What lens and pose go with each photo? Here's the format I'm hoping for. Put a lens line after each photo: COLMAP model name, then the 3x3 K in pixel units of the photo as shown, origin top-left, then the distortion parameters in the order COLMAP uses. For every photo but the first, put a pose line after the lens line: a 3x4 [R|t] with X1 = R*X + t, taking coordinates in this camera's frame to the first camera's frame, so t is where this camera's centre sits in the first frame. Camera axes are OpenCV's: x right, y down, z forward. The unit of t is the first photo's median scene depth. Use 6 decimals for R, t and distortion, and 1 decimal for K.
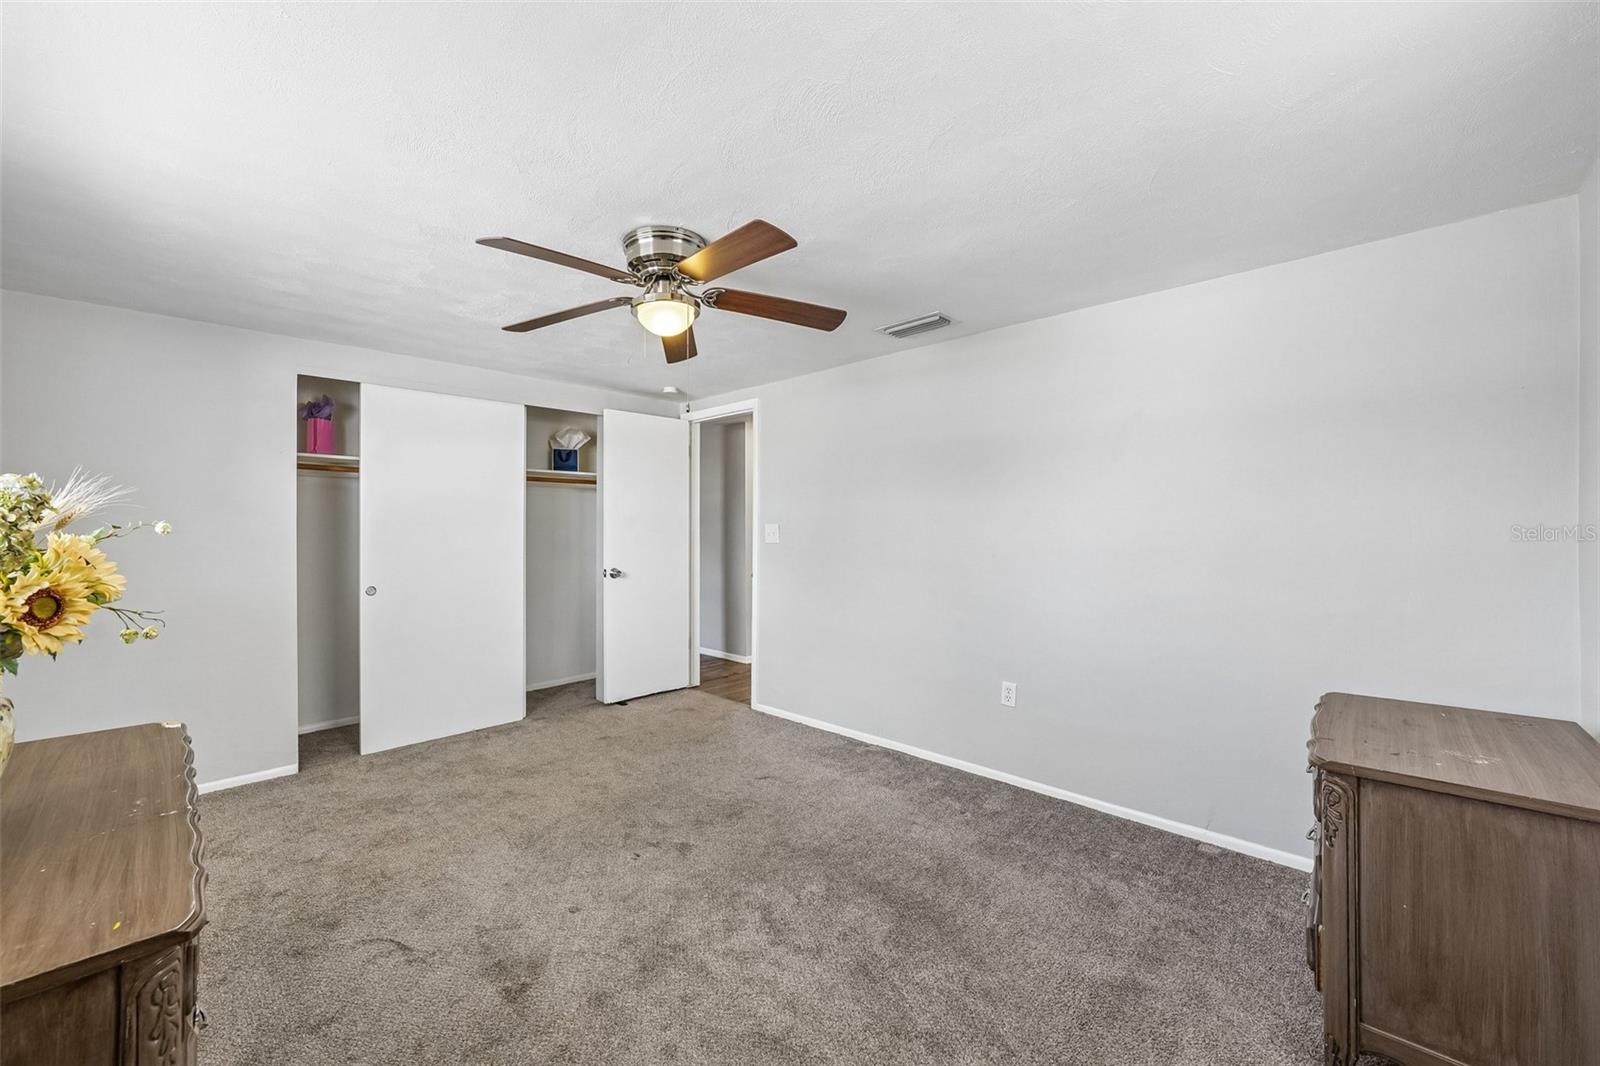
lens RADIAL K [[584.7, 0, 789.7], [0, 584.7, 525.5], [0, 0, 1]] dist [-0.013891, 0.002791]
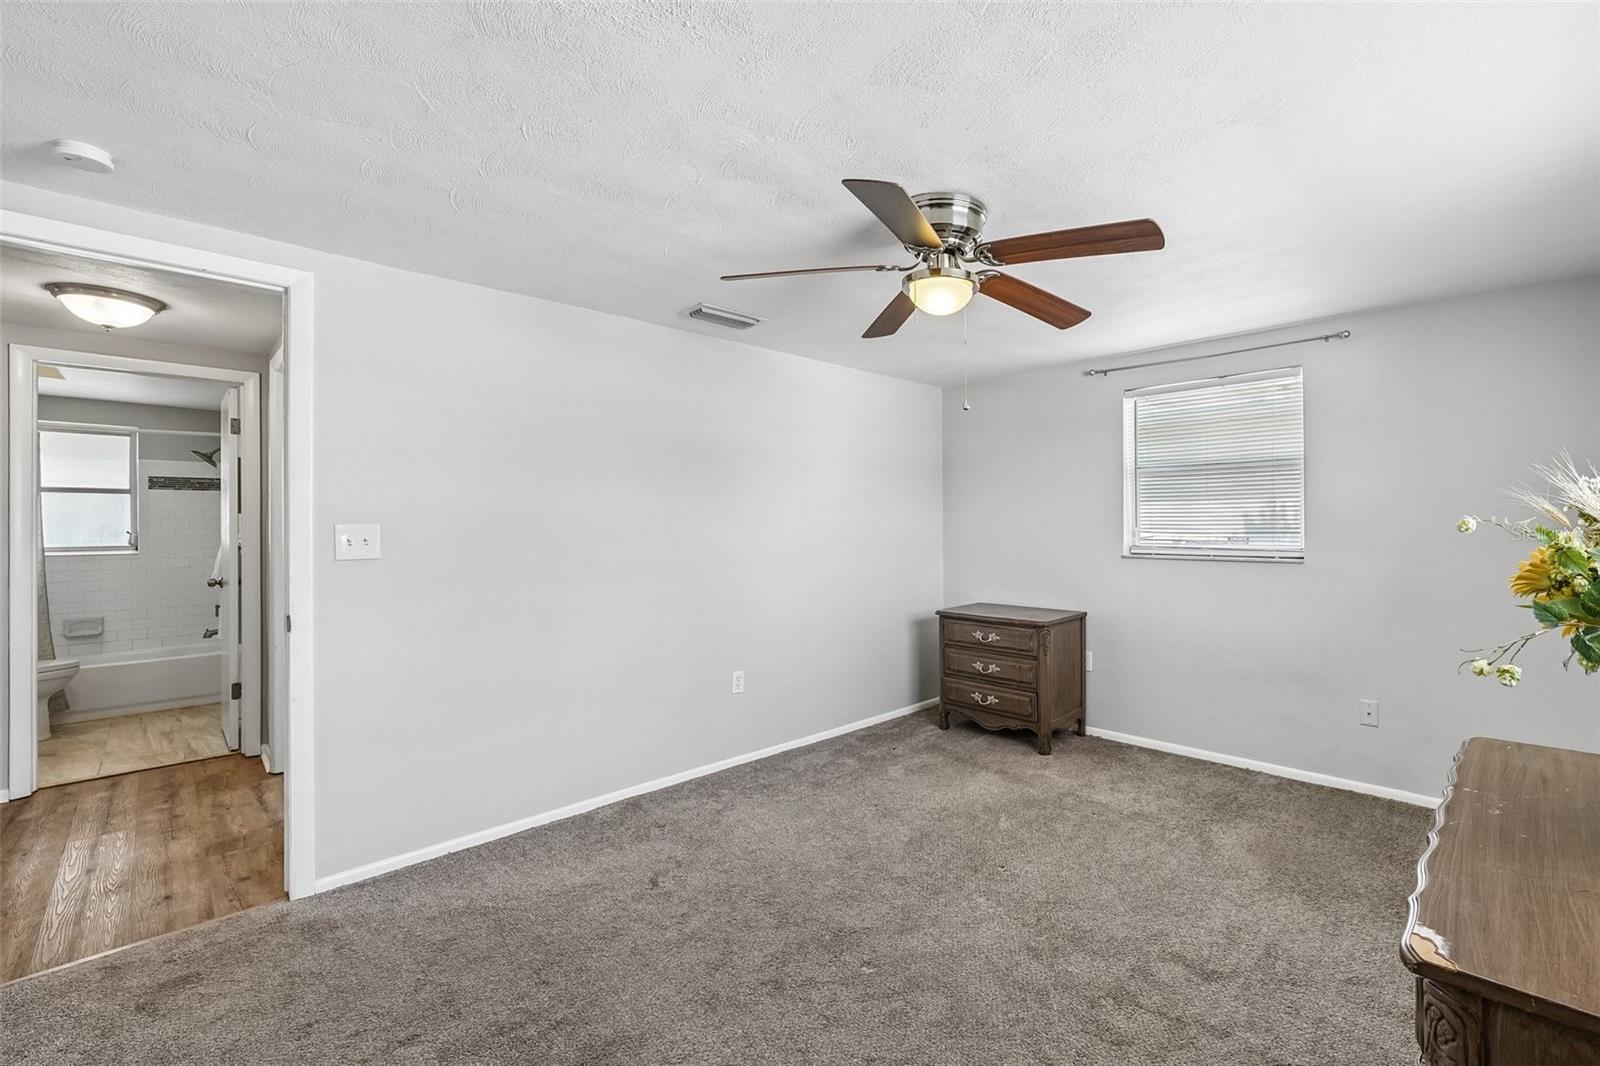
lens RADIAL K [[679.5, 0, 812.8], [0, 679.5, 530.5], [0, 0, 1]] dist [-0.007239, 0.000087]
pose [[0.069428, -0.002052, 0.997585, -0.767235], [0.000826, 0.999998, 0.001999, 0.004006], [-0.997587, 0.000685, 0.069430, 0.678673]]
